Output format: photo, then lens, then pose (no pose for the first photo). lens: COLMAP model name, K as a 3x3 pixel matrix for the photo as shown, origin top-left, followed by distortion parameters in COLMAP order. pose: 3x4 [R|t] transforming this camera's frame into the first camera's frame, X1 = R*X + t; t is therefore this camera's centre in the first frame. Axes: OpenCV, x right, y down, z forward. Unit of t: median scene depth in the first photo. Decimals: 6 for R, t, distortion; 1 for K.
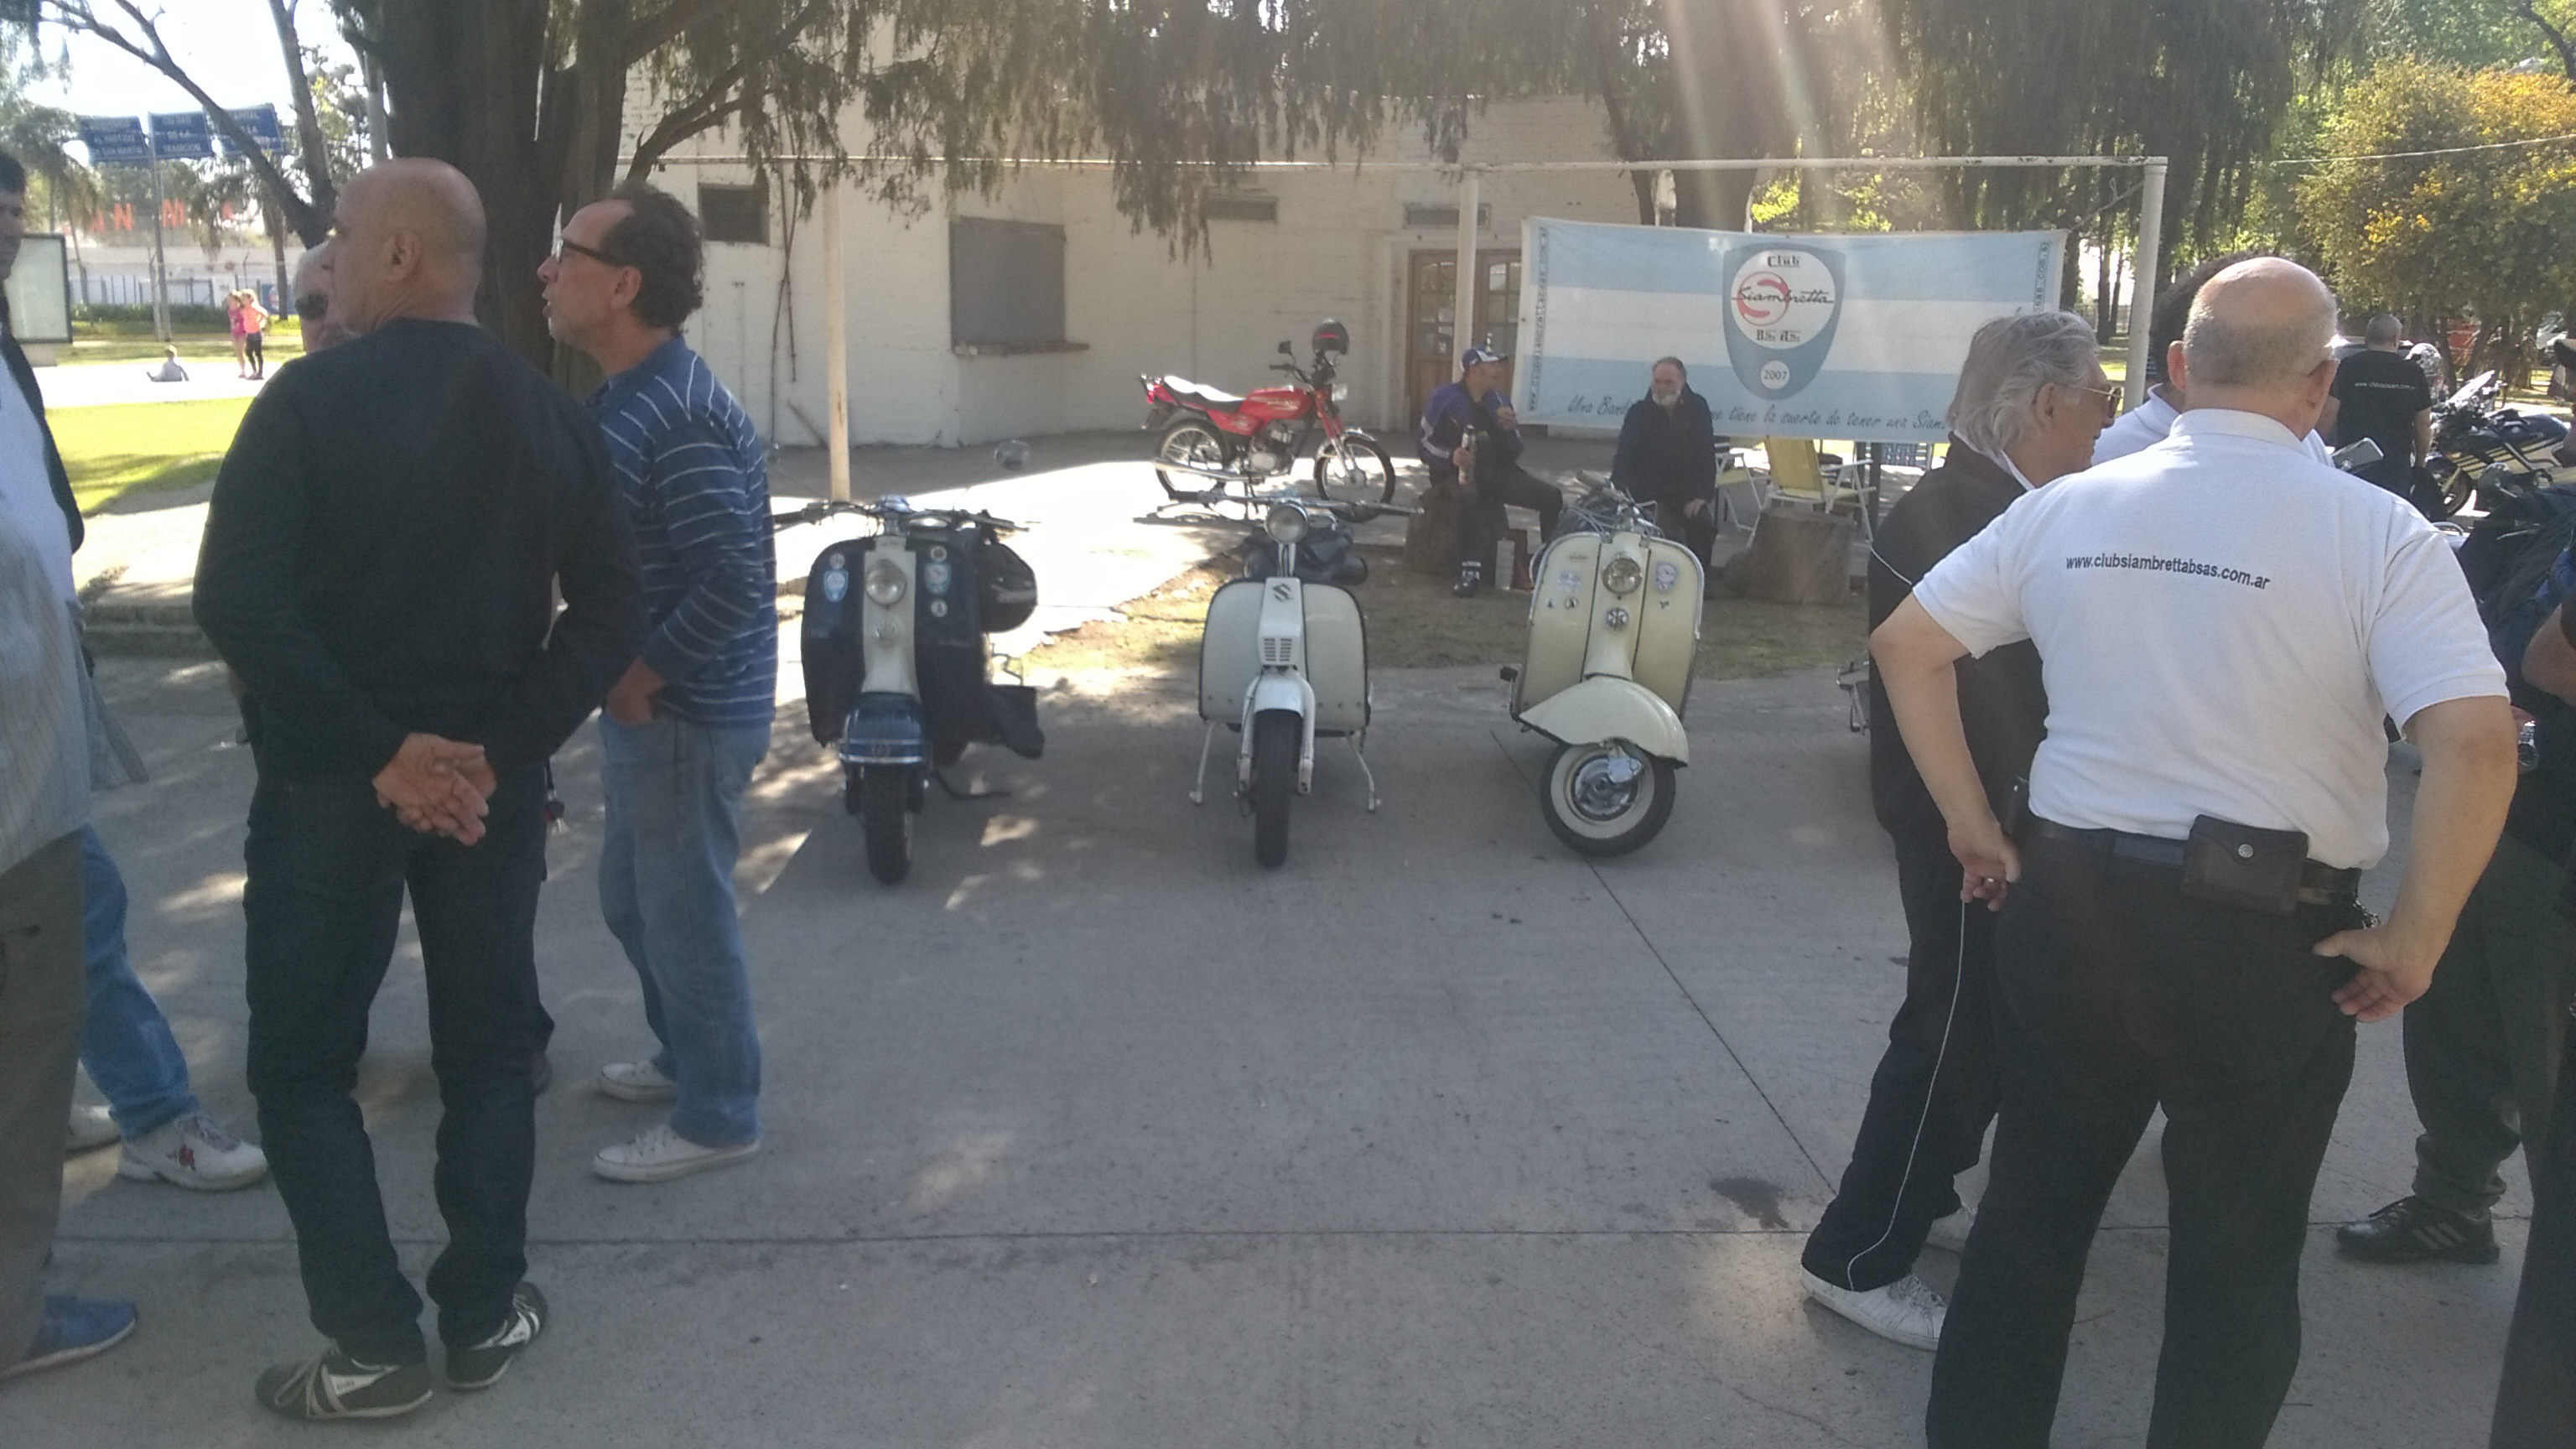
lens RADIAL K [[1958.6, 0, 1305.0], [0, 1958.6, 758.2], [0, 0, 1]] dist [0.040861, -0.124502]
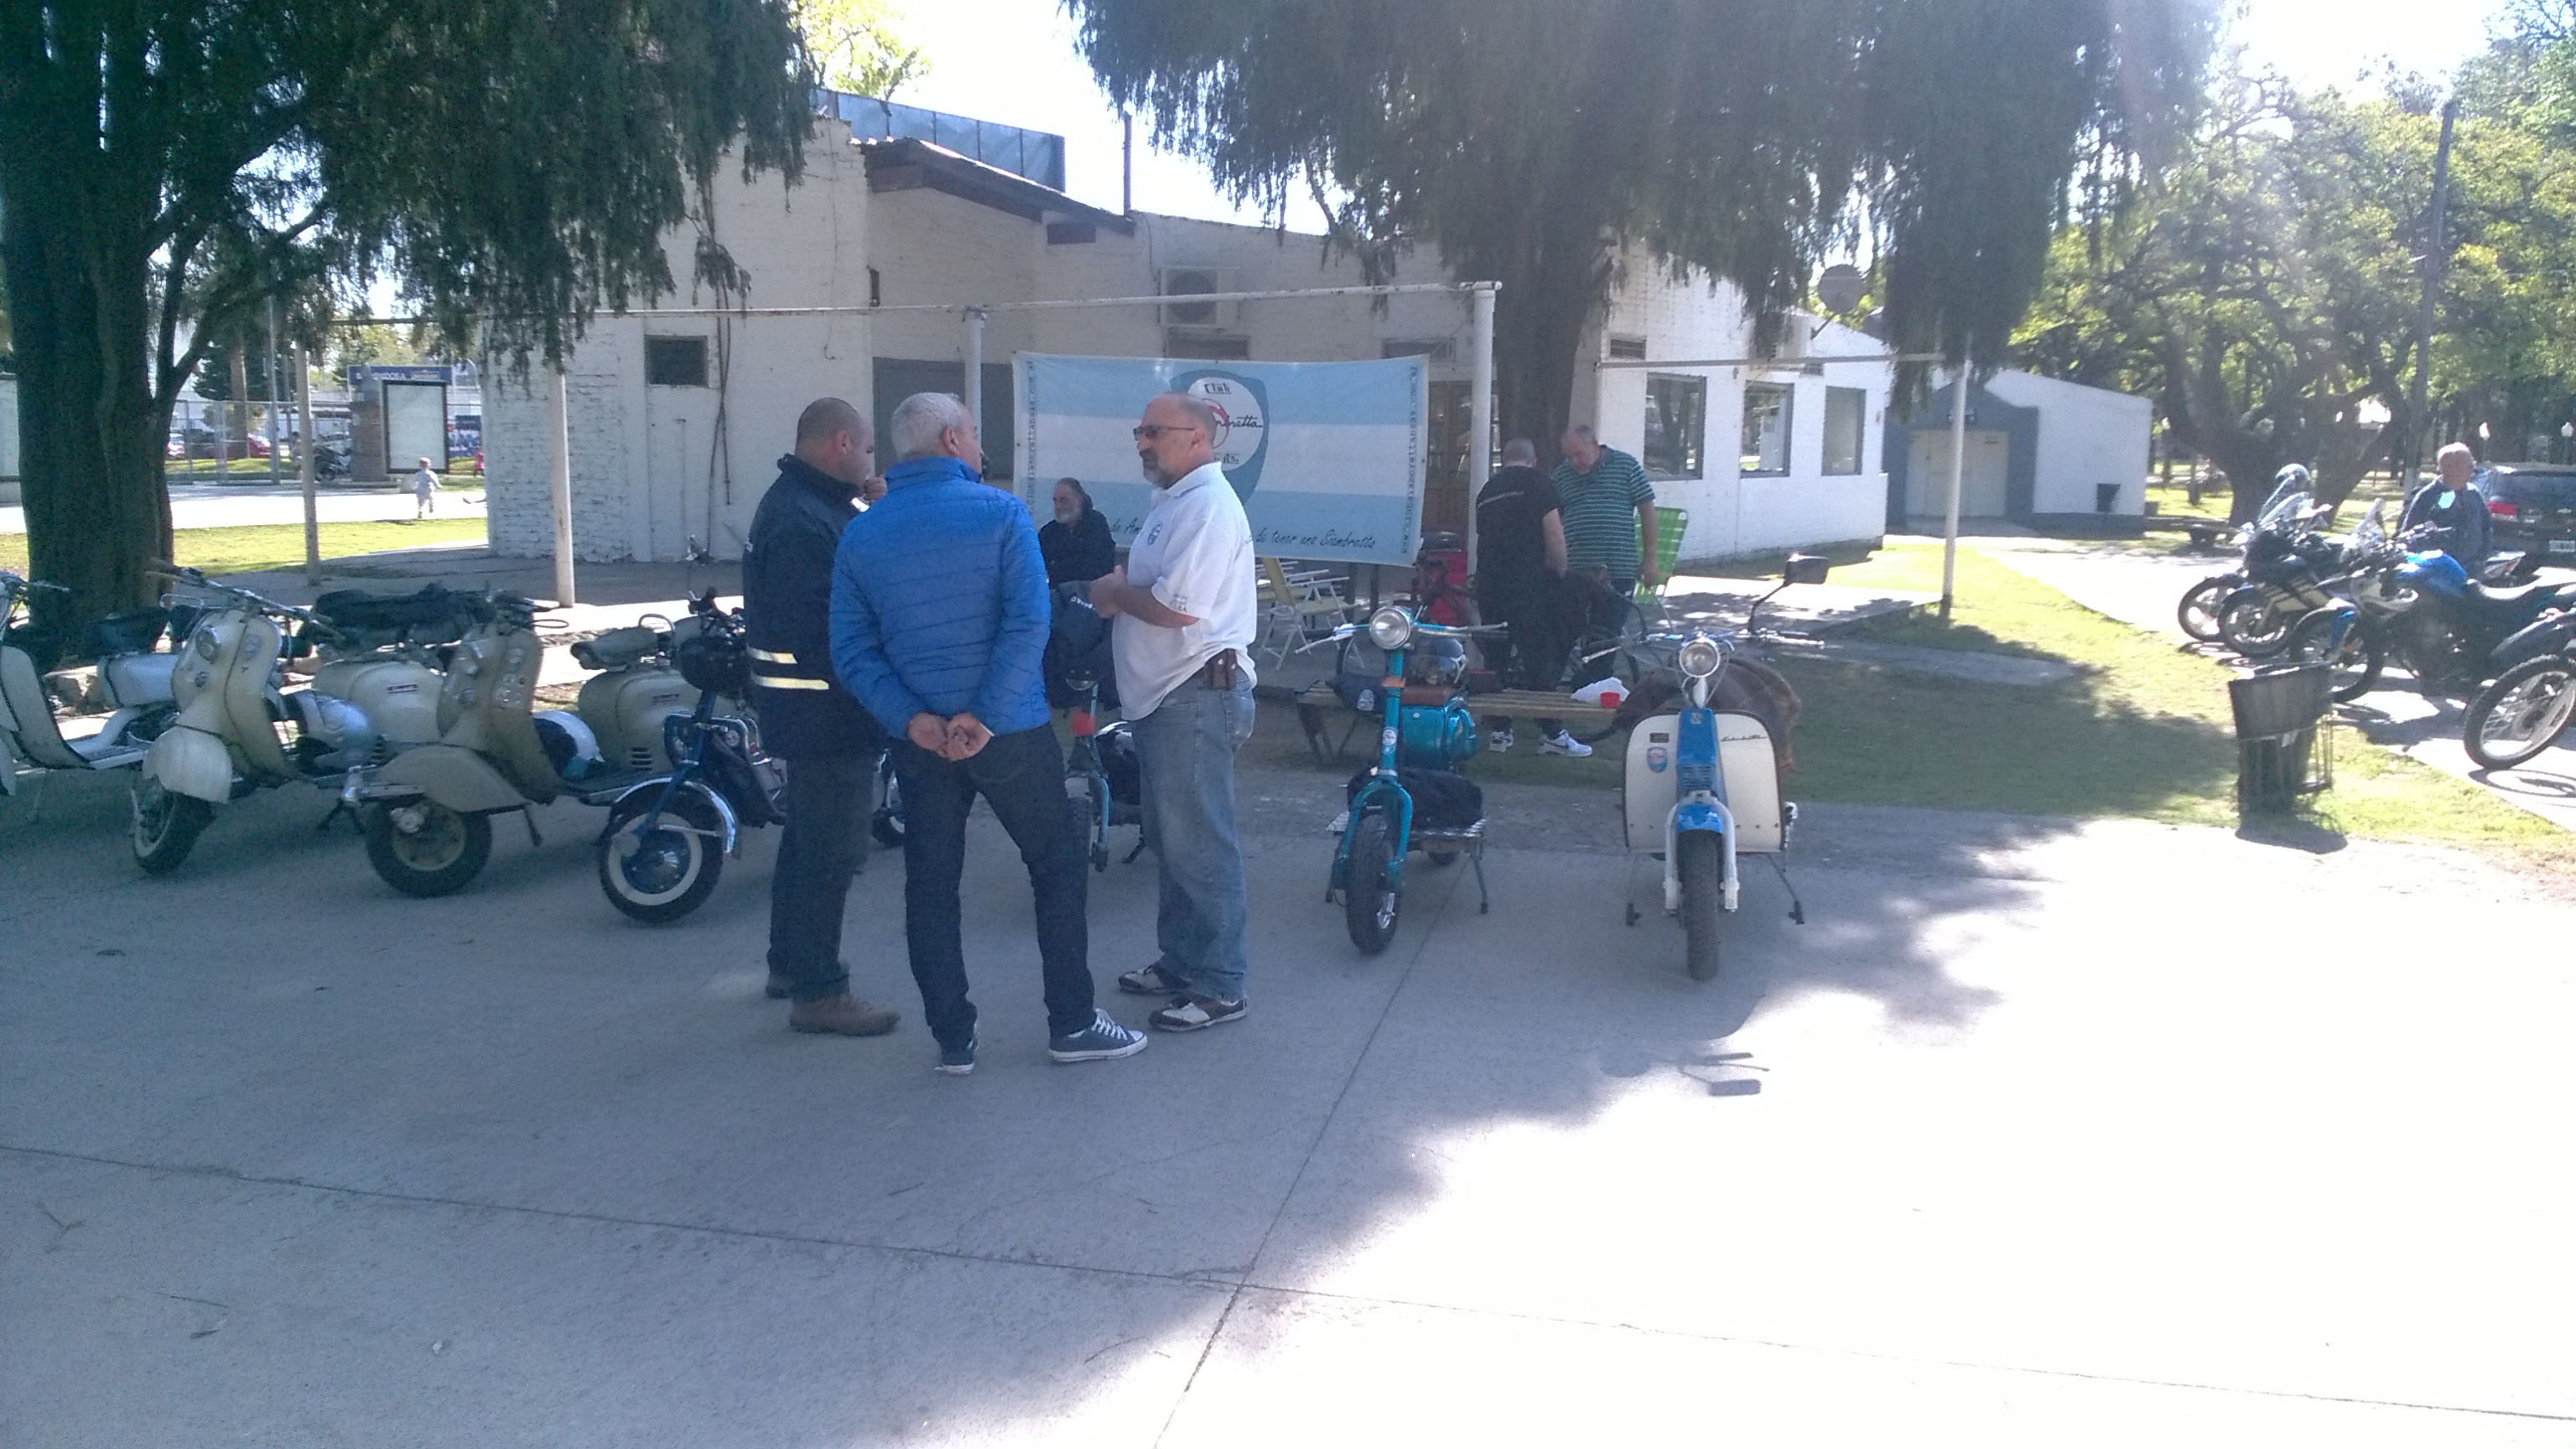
lens RADIAL K [[1958.6, 0, 1247.1], [0, 1958.6, 707.1], [0, 0, 1]] dist [0.040861, -0.124502]
pose [[0.968488, 0.030755, -0.247155, 0.510424], [-0.052042, 0.995431, -0.080061, 0.002210], [0.243563, 0.090400, 0.965663, -0.004737]]
